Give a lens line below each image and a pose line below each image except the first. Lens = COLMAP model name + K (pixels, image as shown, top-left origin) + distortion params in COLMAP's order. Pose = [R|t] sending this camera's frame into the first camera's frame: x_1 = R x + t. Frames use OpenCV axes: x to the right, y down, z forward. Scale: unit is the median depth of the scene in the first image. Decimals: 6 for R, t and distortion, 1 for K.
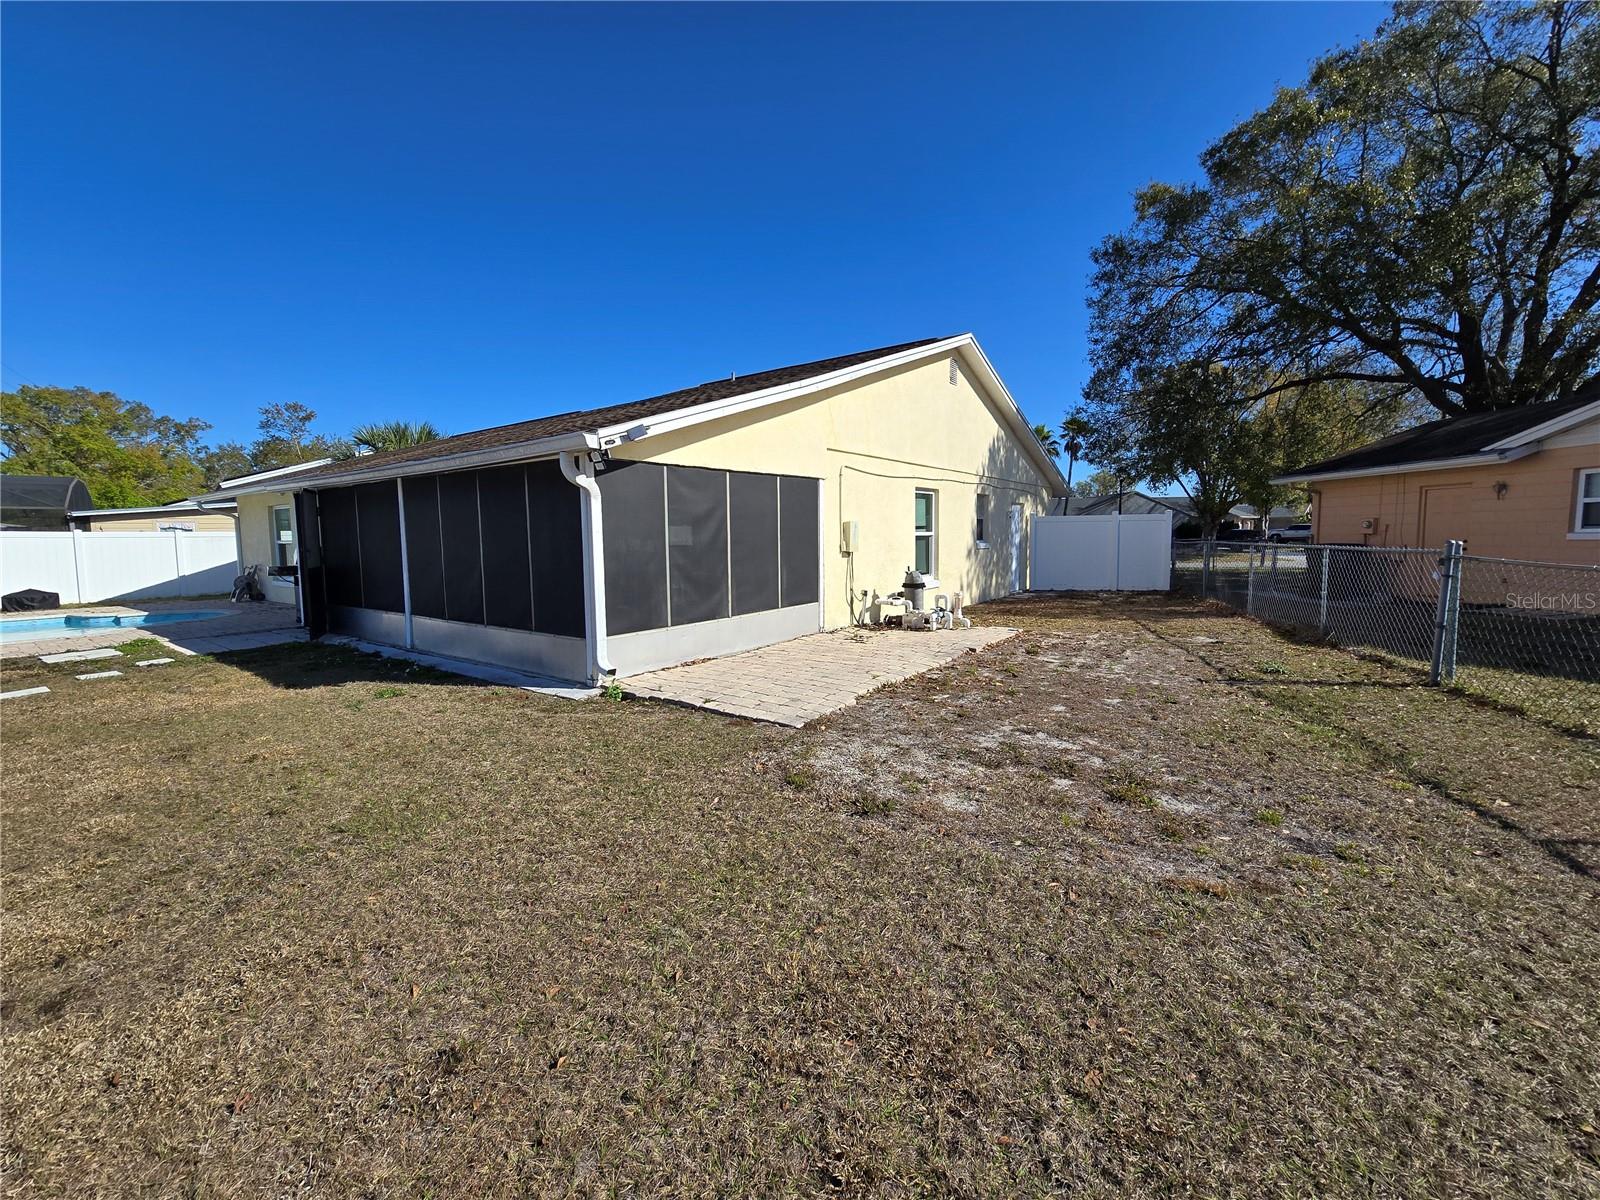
lens RADIAL K [[640.0, 0, 803.8], [0, 640.0, 589.0], [0, 0, 1]] dist [-0.007730, 0.000249]
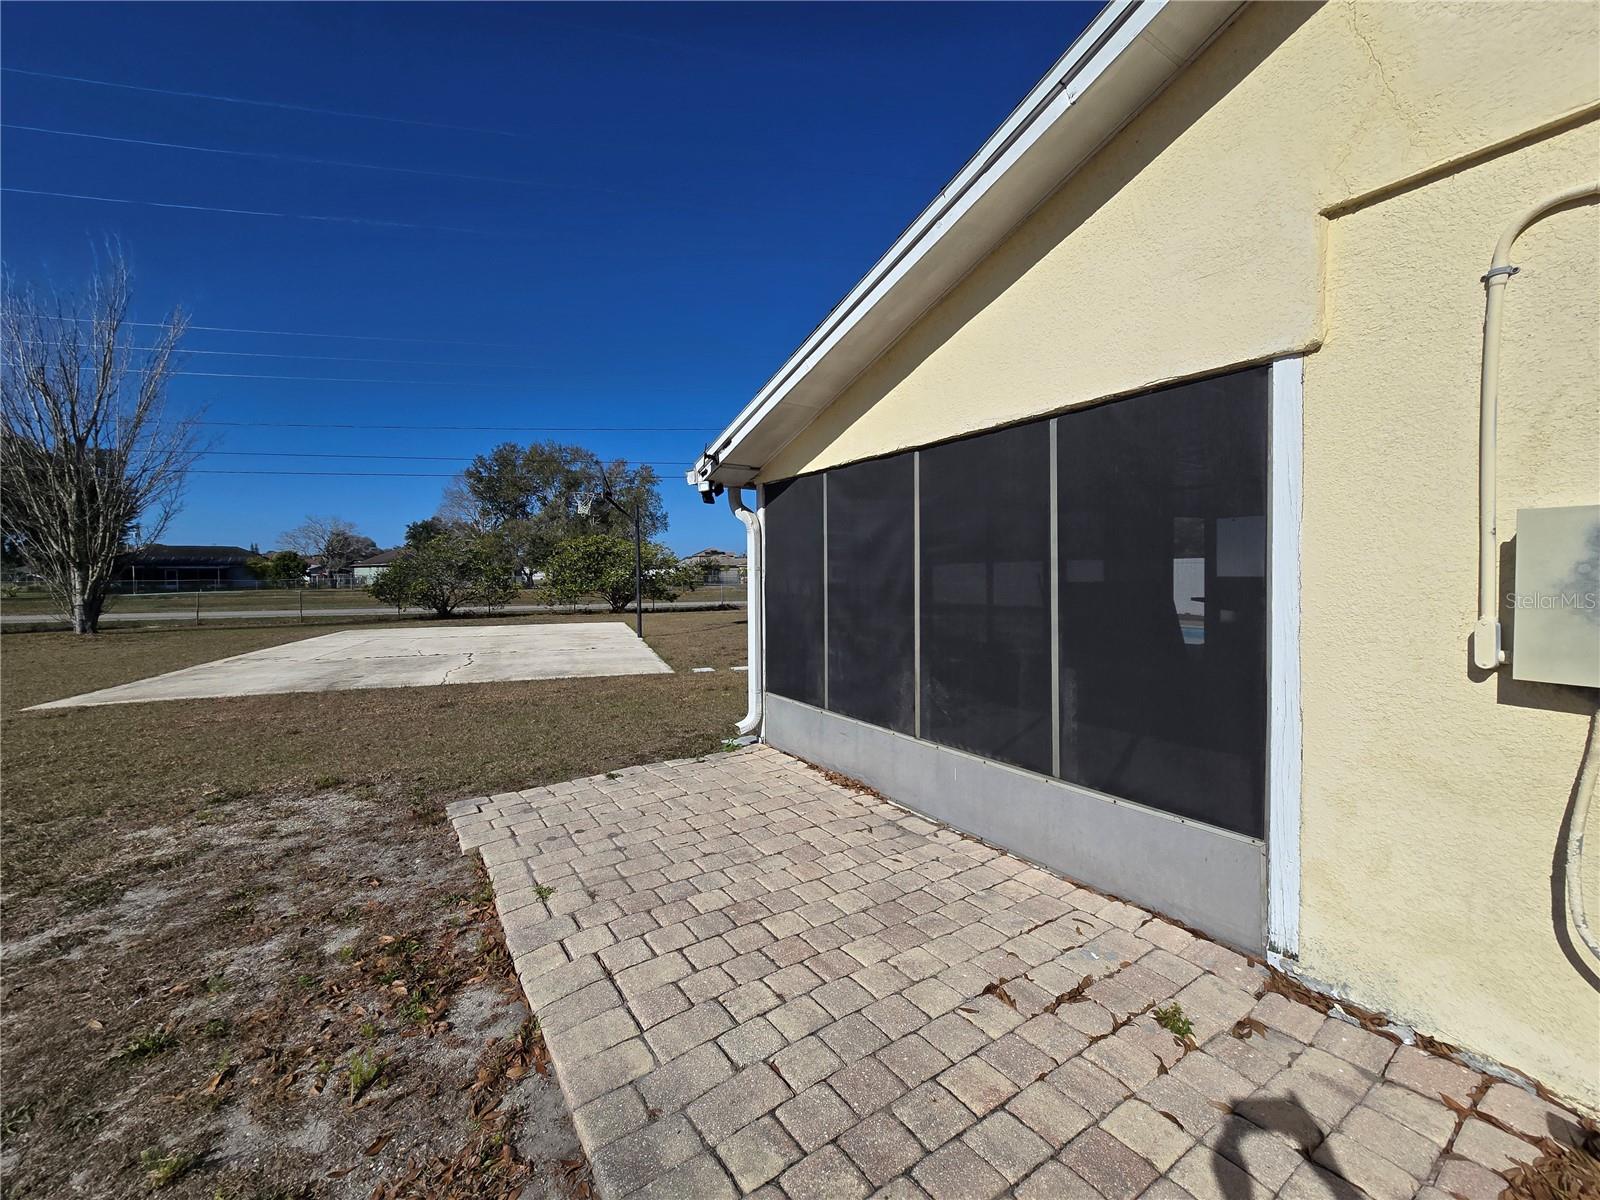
lens RADIAL K [[640.0, 0, 809.3], [0, 640.0, 602.8], [0, 0, 1]] dist [-0.007730, 0.000249]
pose [[-0.337955, 0.061776, -0.939133, 0.408961], [-0.068764, 0.993556, 0.090101, -0.108748], [0.938647, 0.095029, -0.331529, 1.144696]]
